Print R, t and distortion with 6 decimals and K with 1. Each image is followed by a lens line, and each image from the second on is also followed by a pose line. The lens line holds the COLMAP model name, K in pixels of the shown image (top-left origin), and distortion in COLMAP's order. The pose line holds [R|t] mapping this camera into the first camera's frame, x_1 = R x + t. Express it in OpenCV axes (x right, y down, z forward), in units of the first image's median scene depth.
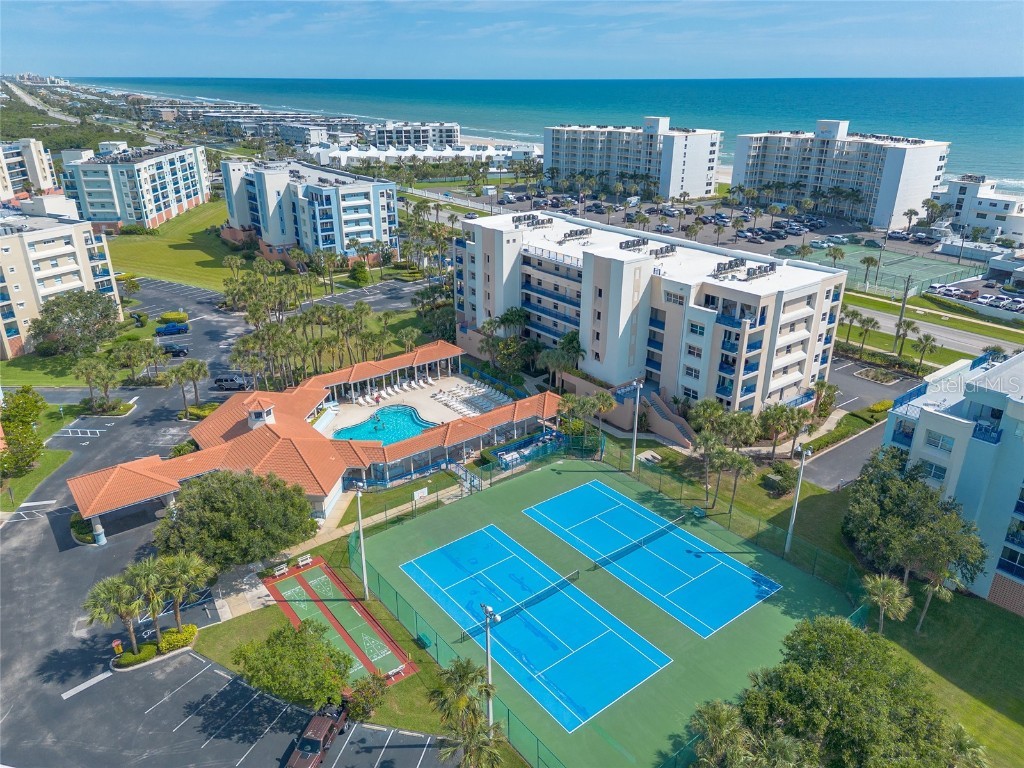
lens RADIAL K [[724.7, 0, 512.0], [0, 724.7, 384.0], [0, 0, 1]] dist [0.073028, -0.075266]
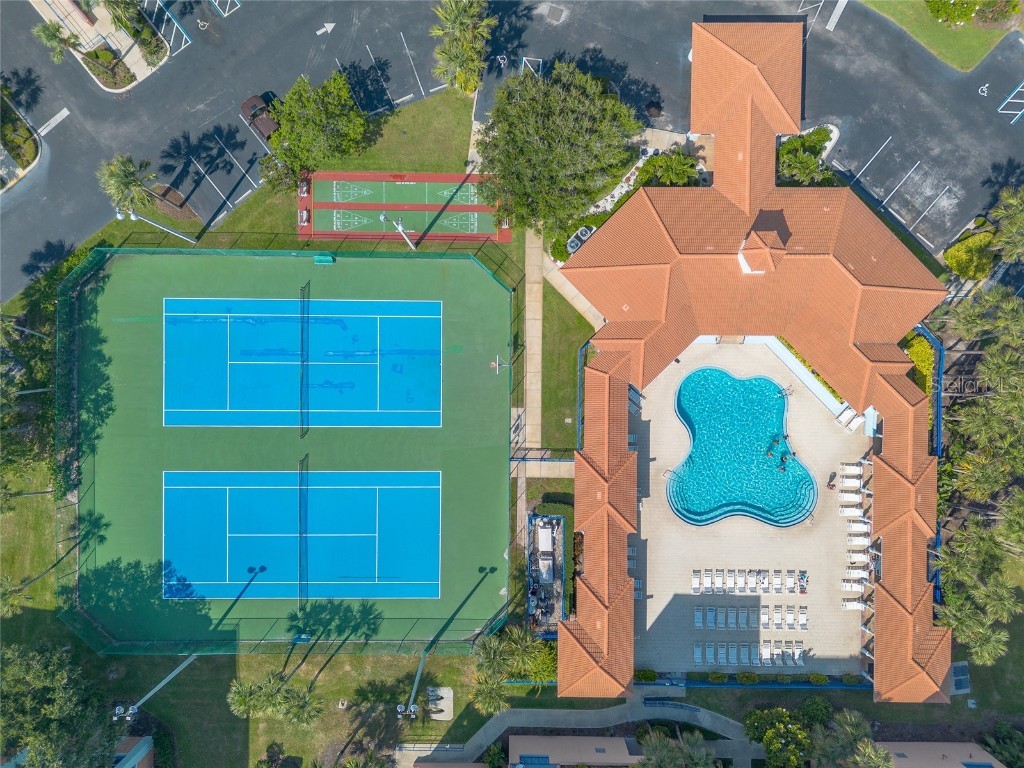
lens RADIAL K [[724.1, 0, 512.0], [0, 724.1, 384.0], [0, 0, 1]] dist [0.088759, -0.081074]
pose [[-0.621861, 0.783115, 0.004534, -0.060166], [-0.302894, -0.245855, 0.920766, -0.297411], [0.722181, 0.571215, 0.390088, 0.349568]]
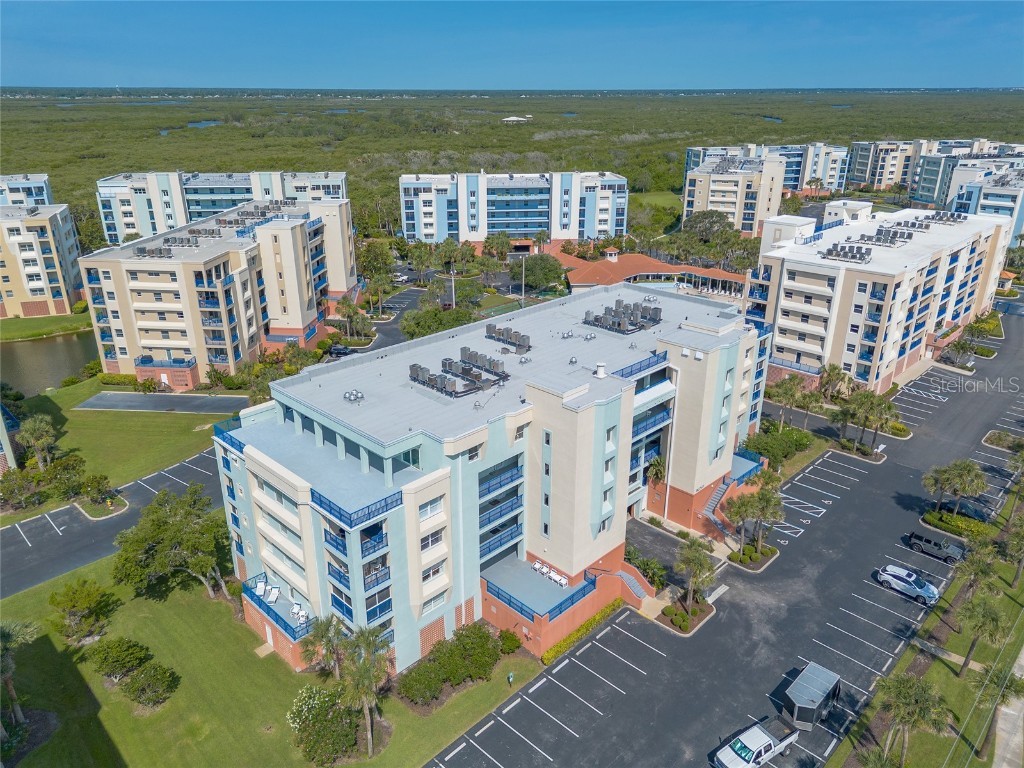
lens RADIAL K [[727.0, 0, 510.7], [0, 727.0, 388.0], [0, 0, 1]] dist [0.077565, -0.083508]
pose [[0.131739, 0.373403, -0.918267, 0.879212], [-0.383755, 0.873321, 0.300071, -0.074697], [0.913990, 0.312859, 0.258346, 0.186113]]
